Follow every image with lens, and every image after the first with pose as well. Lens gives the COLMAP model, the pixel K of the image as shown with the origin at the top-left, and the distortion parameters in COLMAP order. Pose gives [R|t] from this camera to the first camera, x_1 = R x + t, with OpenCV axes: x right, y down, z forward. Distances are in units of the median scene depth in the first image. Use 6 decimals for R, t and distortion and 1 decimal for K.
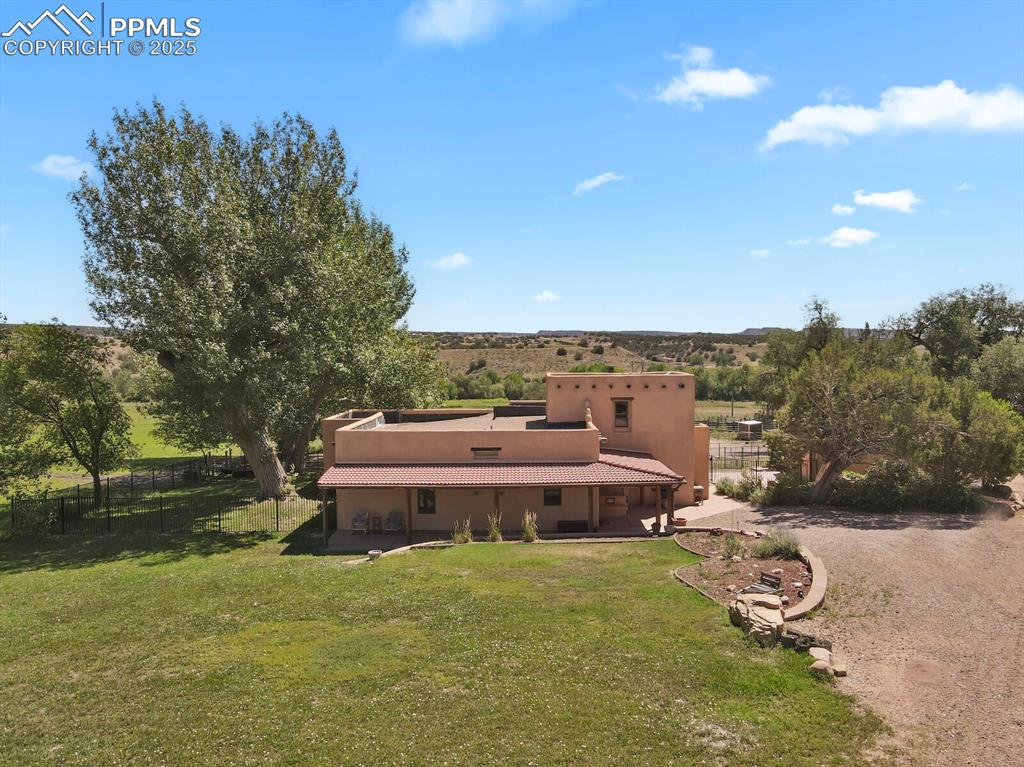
lens RADIAL K [[753.5, 0, 507.3], [0, 753.5, 384.9], [0, 0, 1]] dist [0.000181, 0.024009]
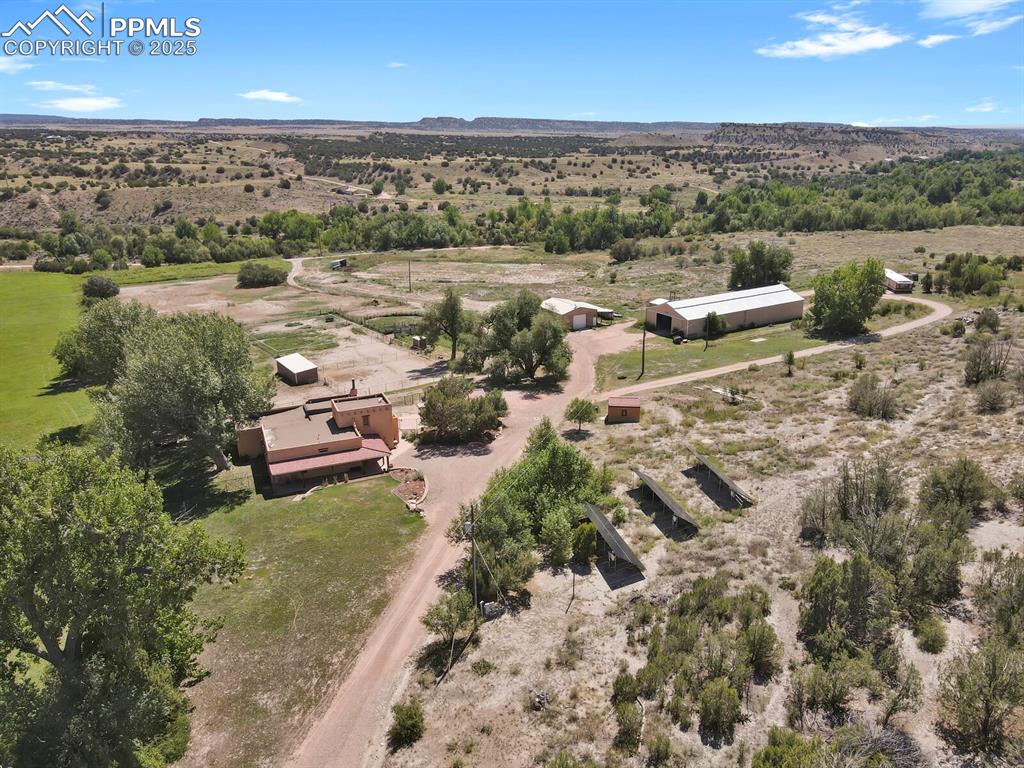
lens RADIAL K [[753.5, 0, 507.3], [0, 753.5, 385.4], [0, 0, 1]] dist [0.000181, 0.024009]
pose [[0.916401, -0.129903, 0.378595, -0.030834], [0.022242, 0.960935, 0.275878, -0.064710], [-0.399643, -0.244394, 0.883491, -0.122981]]
